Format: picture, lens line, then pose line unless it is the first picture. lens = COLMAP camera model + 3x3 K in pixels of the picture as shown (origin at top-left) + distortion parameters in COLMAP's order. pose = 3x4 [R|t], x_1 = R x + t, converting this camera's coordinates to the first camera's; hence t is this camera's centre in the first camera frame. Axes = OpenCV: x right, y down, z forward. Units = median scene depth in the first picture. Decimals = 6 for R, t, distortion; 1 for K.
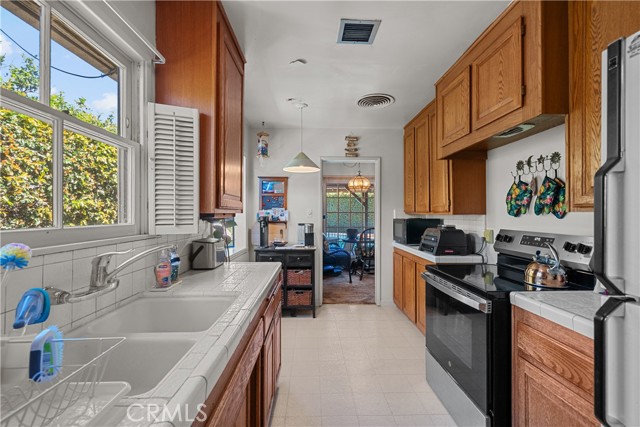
lens RADIAL K [[282.6, 0, 320.1], [0, 282.6, 212.5], [0, 0, 1]] dist [0.010852, -0.000087]
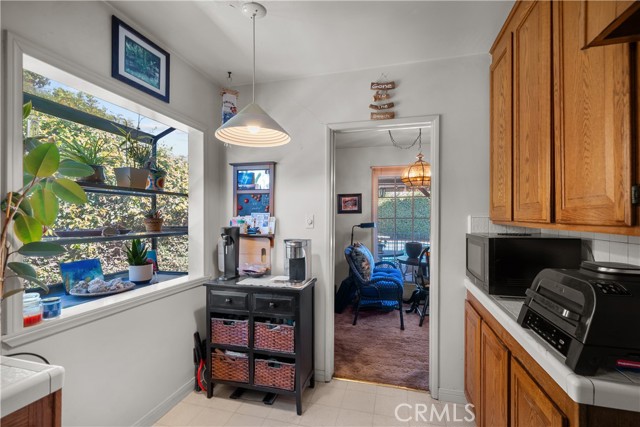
lens RADIAL K [[295.3, 0, 318.5], [0, 295.3, 220.0], [0, 0, 1]] dist [0.004616, 0.000965]
pose [[0.957836, 0.003669, -0.287292, 0.158974], [-0.000363, 0.999933, 0.011560, -0.008398], [0.287315, -0.010968, 0.957773, 0.419941]]
